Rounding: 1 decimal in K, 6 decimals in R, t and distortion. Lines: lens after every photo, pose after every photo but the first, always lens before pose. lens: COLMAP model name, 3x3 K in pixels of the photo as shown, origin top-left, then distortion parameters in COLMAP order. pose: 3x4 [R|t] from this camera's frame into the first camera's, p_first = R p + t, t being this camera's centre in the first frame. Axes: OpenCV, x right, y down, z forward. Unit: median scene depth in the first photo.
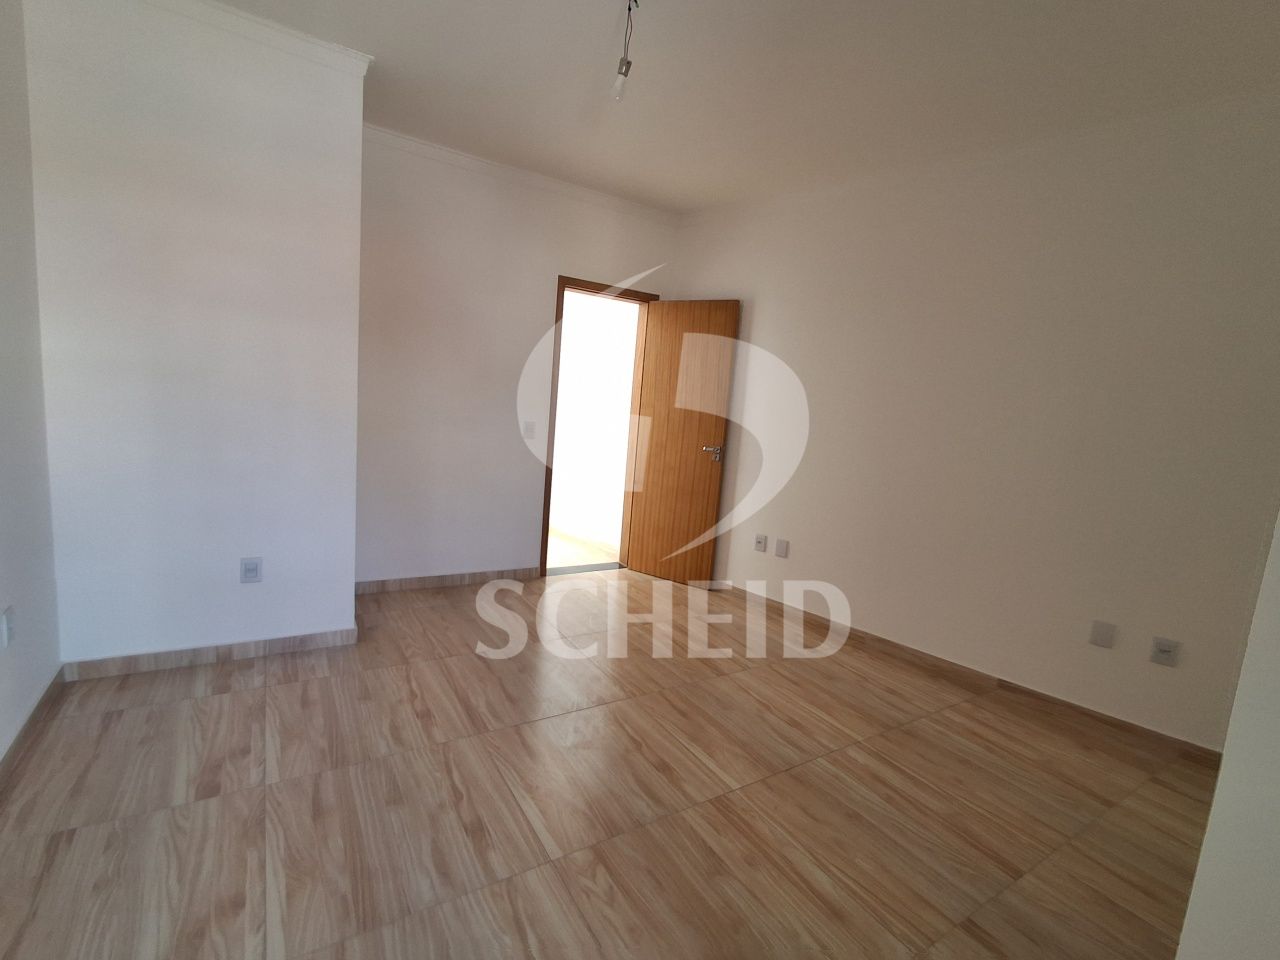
lens RADIAL K [[568.9, 0, 640.0], [0, 568.9, 480.0], [0, 0, 1]] dist [-0.001028, -0.000177]
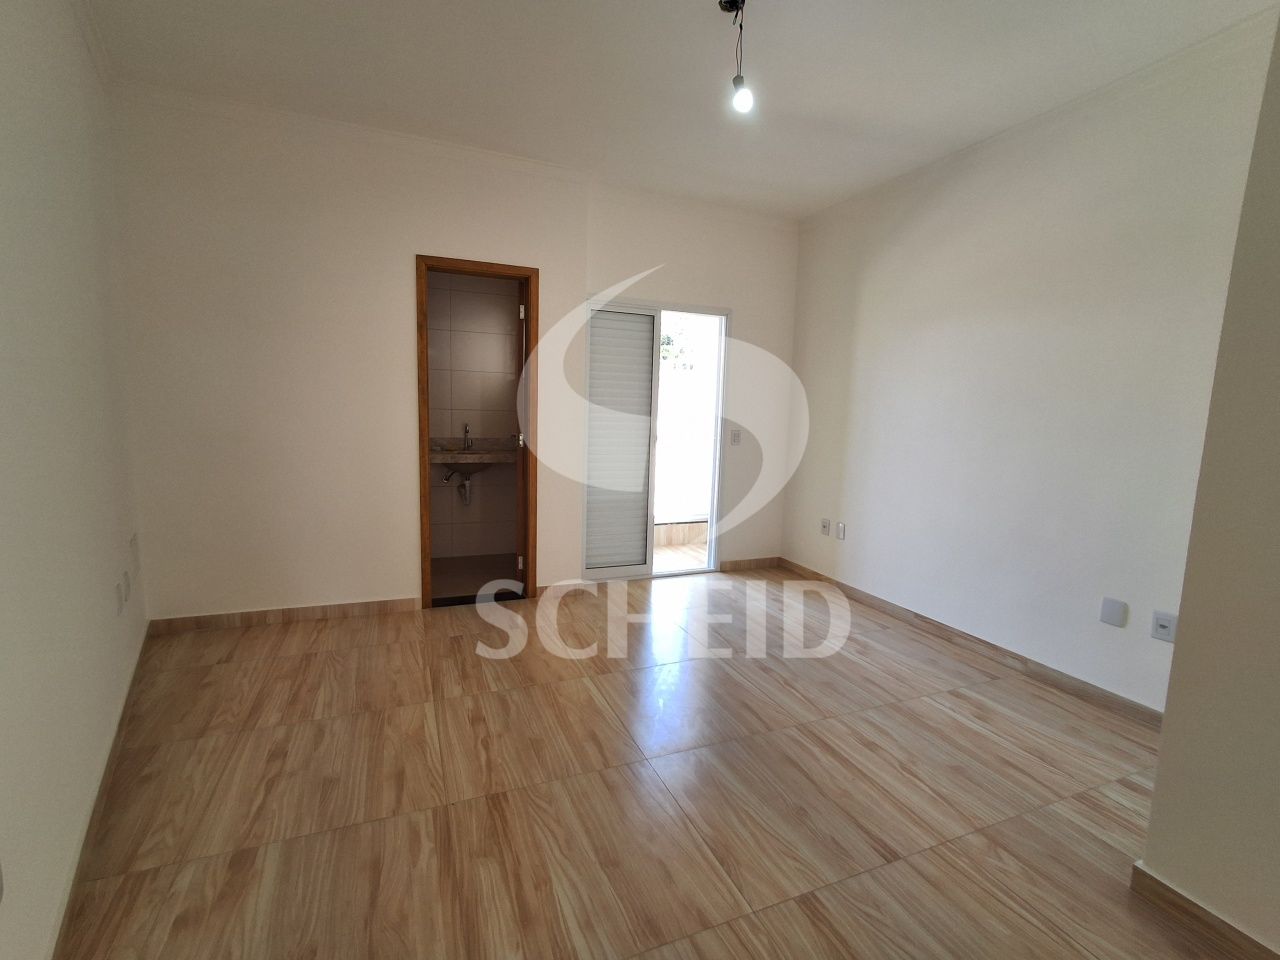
lens RADIAL K [[586.5, 0, 644.2], [0, 586.5, 475.1], [0, 0, 1]] dist [-0.002114, -0.000097]
pose [[-0.980297, -0.130196, 0.148550, -0.097558], [-0.087533, 0.960493, 0.264179, -0.264155], [-0.177076, 0.245971, -0.952965, 1.993960]]
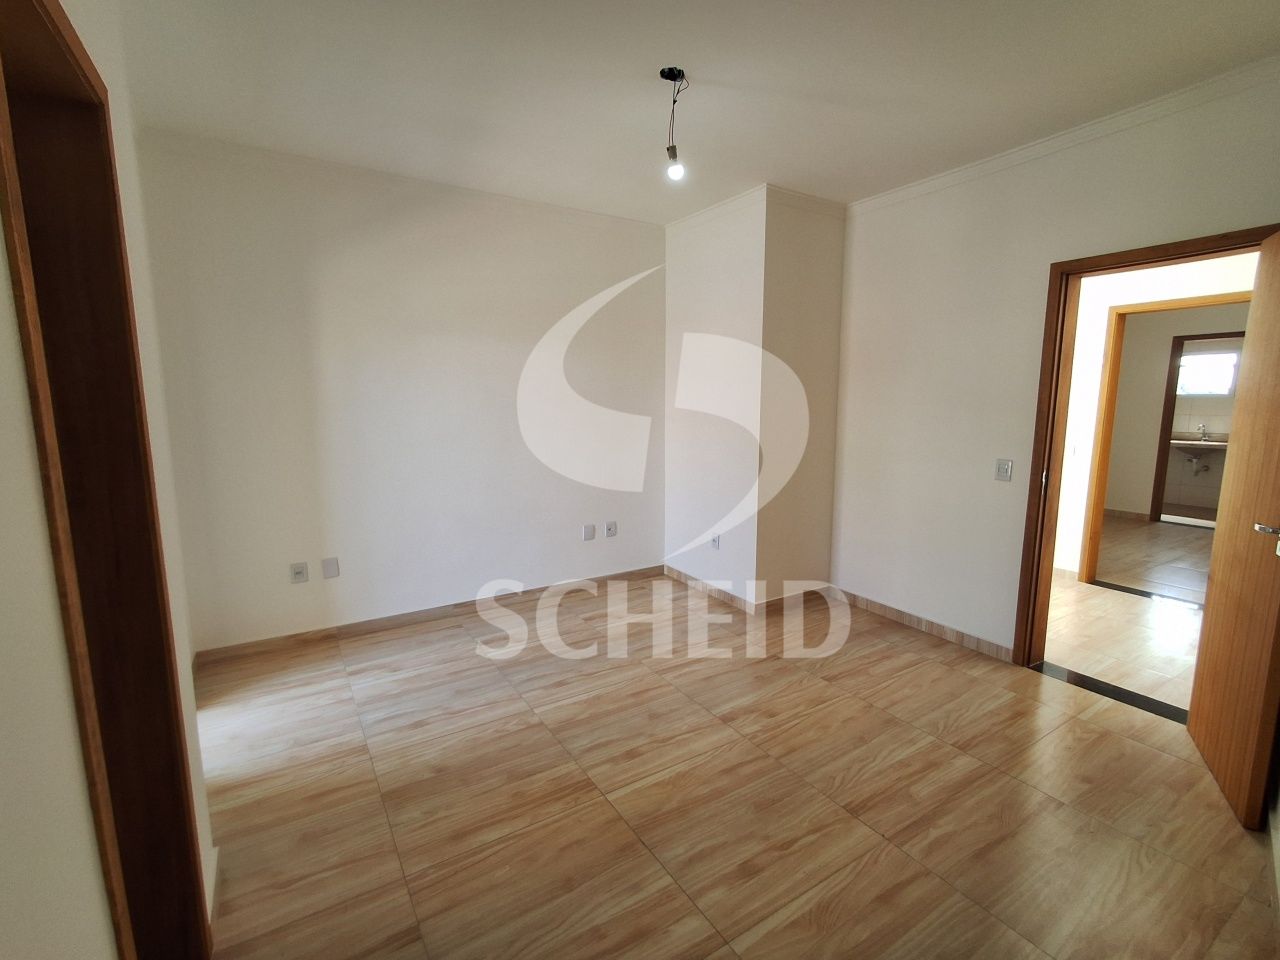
lens RADIAL K [[586.5, 0, 644.2], [0, 586.5, 475.1], [0, 0, 1]] dist [-0.002114, -0.000097]
pose [[0.011957, 0.054034, -0.998468, 1.102054], [-0.140416, 0.988735, 0.051825, -0.090367], [0.990020, 0.139581, 0.019410, 0.888474]]
